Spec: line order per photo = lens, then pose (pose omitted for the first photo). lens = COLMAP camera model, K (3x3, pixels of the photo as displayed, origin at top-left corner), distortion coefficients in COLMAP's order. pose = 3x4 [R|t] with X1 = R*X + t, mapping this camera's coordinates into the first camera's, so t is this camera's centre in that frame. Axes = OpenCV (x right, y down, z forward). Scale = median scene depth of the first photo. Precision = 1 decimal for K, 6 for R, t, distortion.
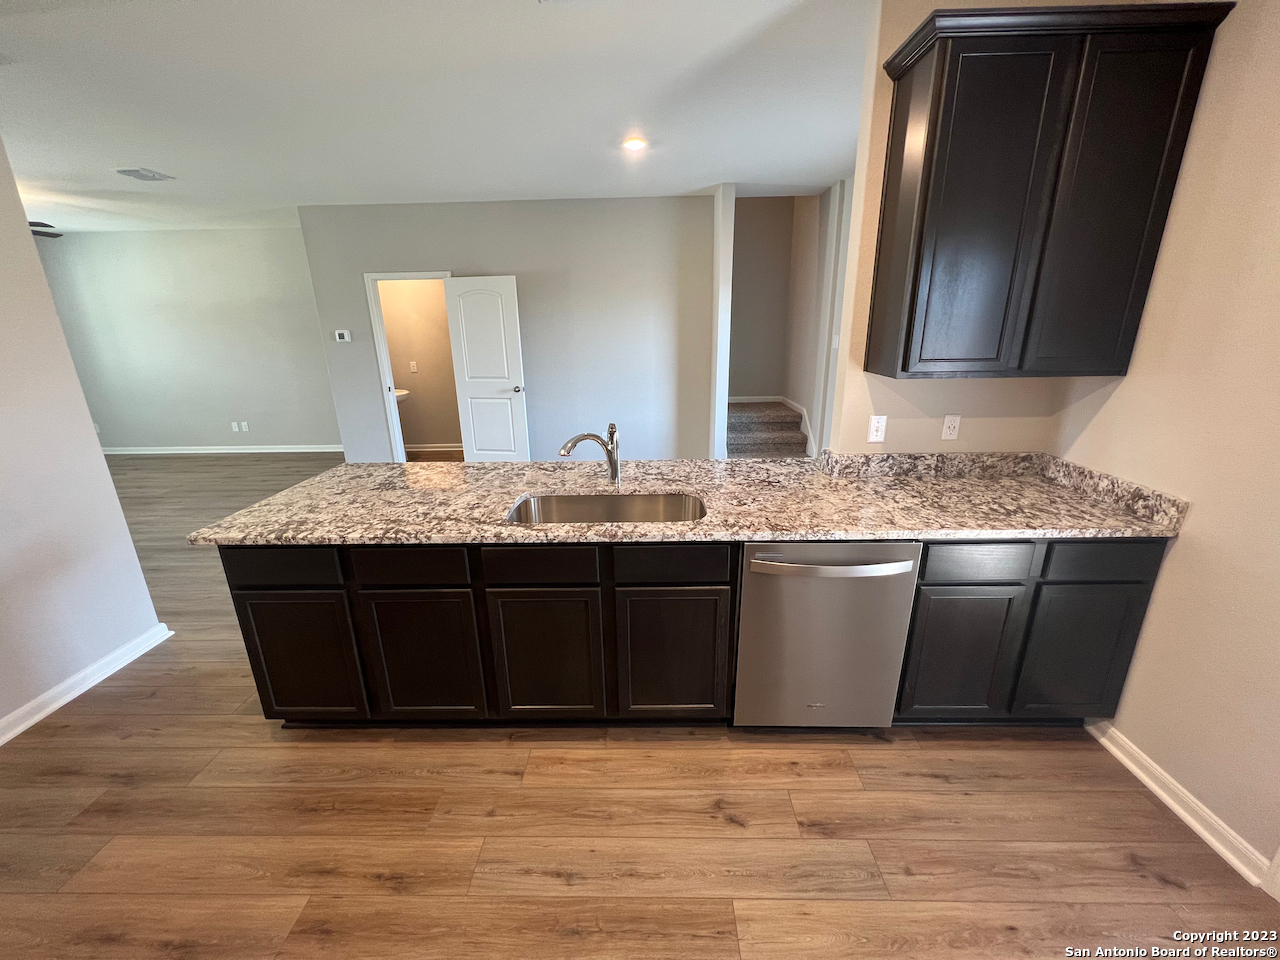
lens RADIAL K [[512.7, 0, 641.3], [0, 512.7, 477.9], [0, 0, 1]] dist [-0.003603, 0.001374]
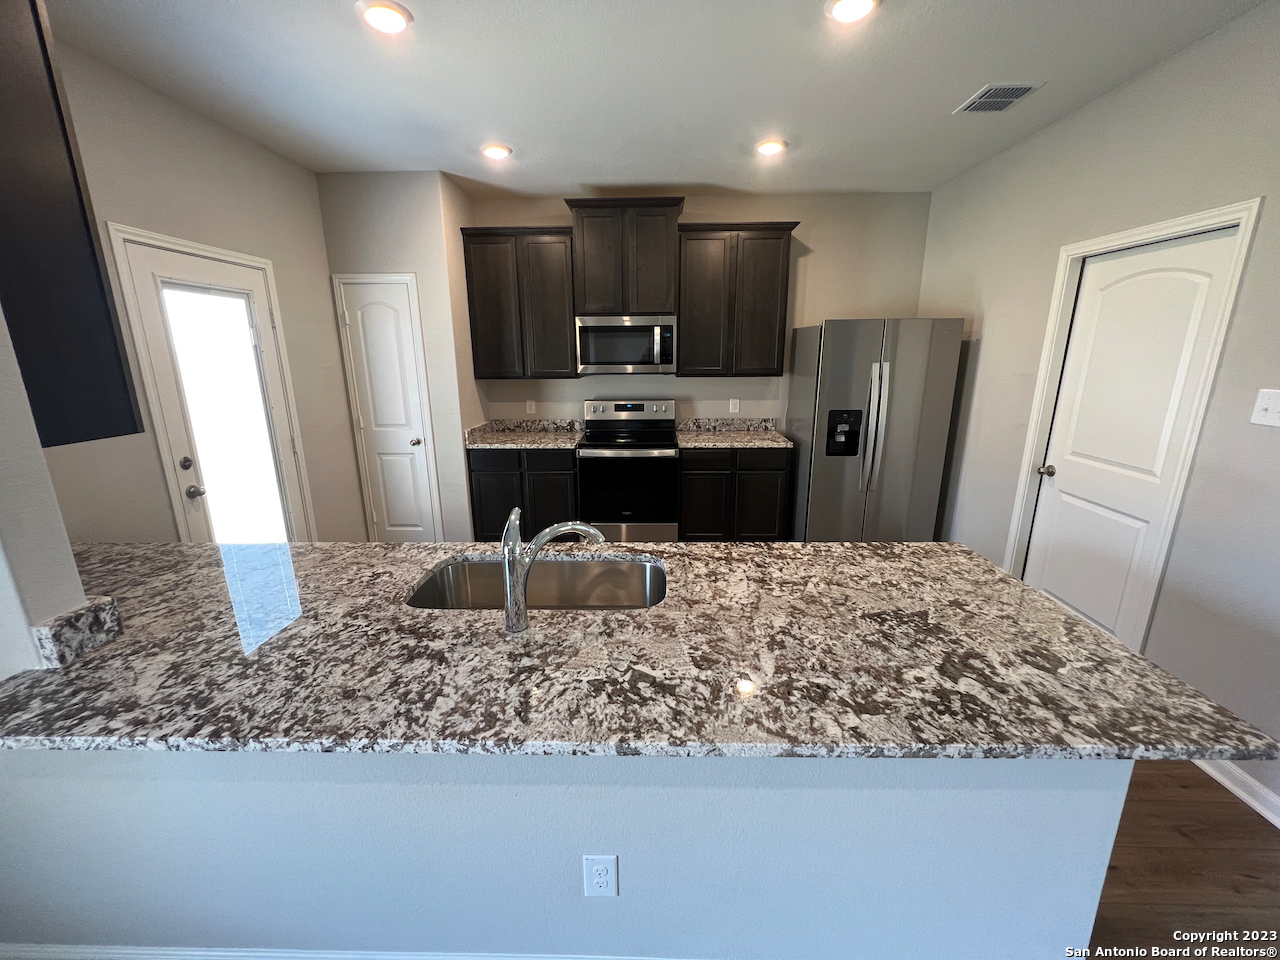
lens RADIAL K [[512.7, 0, 640.7], [0, 512.7, 480.2], [0, 0, 1]] dist [-0.003603, 0.001374]
pose [[-0.999678, 0.019331, 0.016416, -0.249852], [0.025022, 0.857303, 0.514204, -0.517741], [-0.004133, 0.514449, -0.857511, 1.736281]]
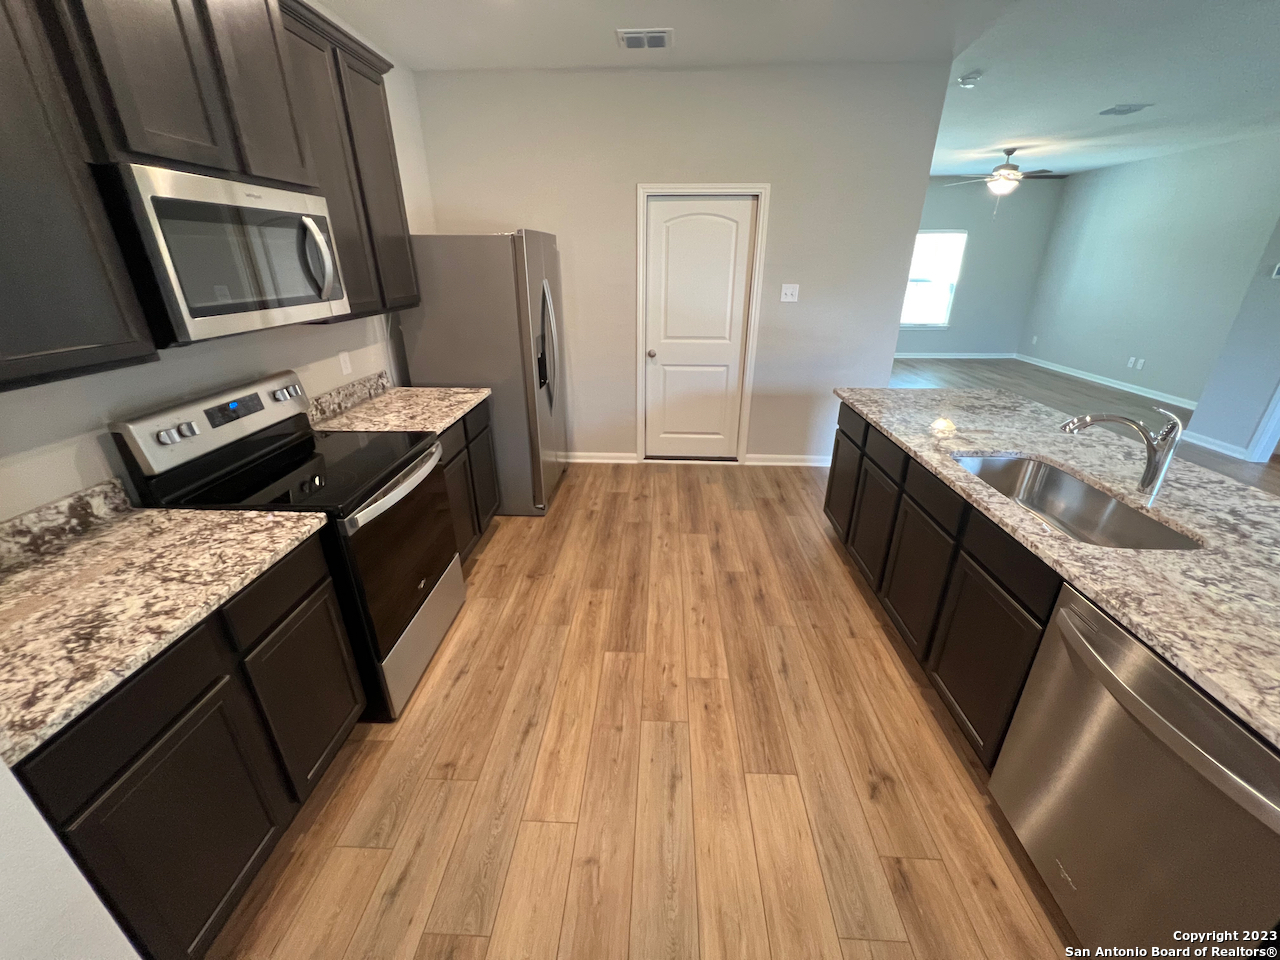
lens RADIAL K [[510.1, 0, 638.9], [0, 510.1, 478.0], [0, 0, 1]] dist [0.000396, 0.000197]
pose [[-0.030745, 0.410514, -0.911336, 0.782642], [-0.284712, 0.870398, 0.401679, -0.118288], [0.958120, 0.271818, 0.090118, 0.281113]]
